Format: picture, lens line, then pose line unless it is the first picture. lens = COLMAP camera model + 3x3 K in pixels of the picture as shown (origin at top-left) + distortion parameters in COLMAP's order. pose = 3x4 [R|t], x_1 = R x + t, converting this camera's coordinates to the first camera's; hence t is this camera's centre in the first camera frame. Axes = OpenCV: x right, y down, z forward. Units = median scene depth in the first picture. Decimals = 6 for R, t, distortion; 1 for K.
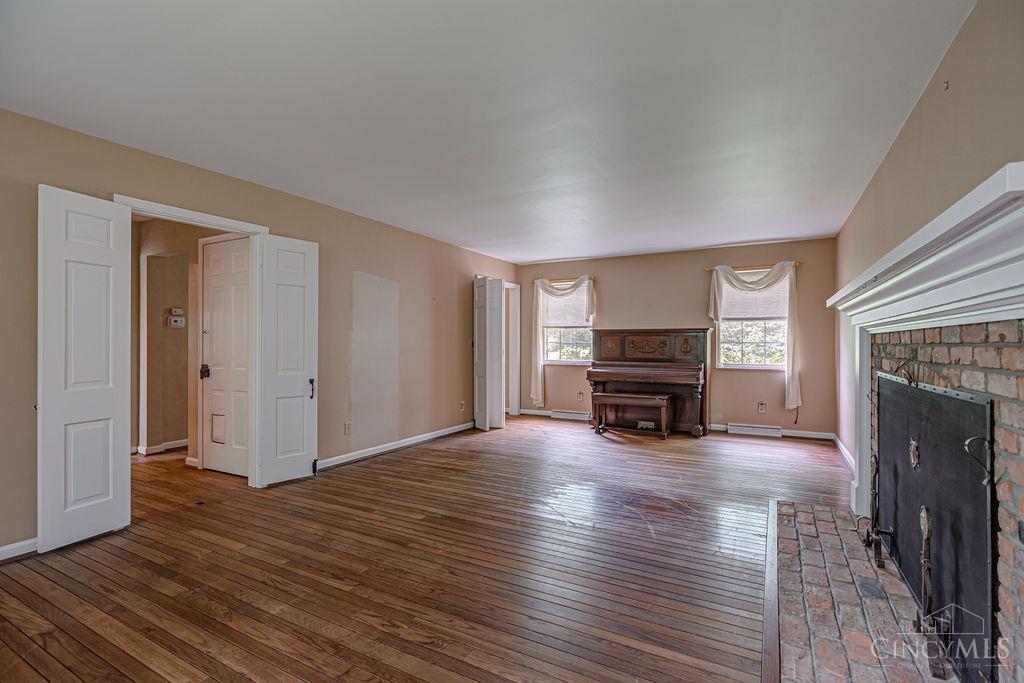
lens RADIAL K [[470.4, 0, 510.3], [0, 470.4, 338.2], [0, 0, 1]] dist [-0.001374, -0.000025]
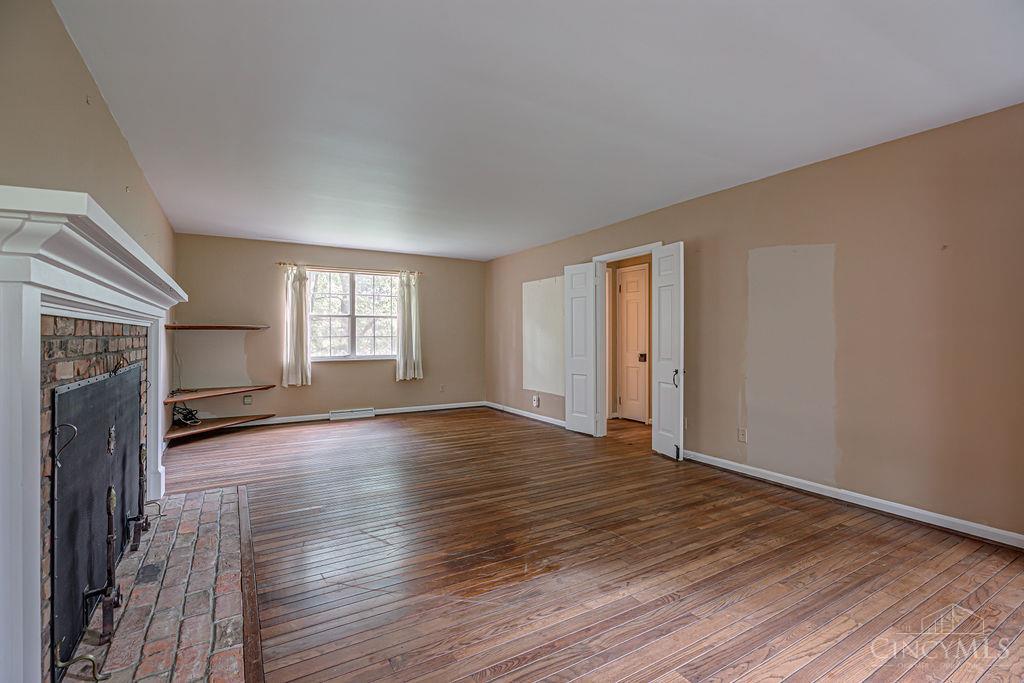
lens RADIAL K [[470.4, 0, 510.3], [0, 470.4, 338.2], [0, 0, 1]] dist [-0.001374, -0.000025]
pose [[-0.497979, 0.003873, -0.867181, 0.844753], [0.008939, 0.999960, -0.000667, 0.016332], [0.867143, -0.008084, -0.497993, 1.468861]]
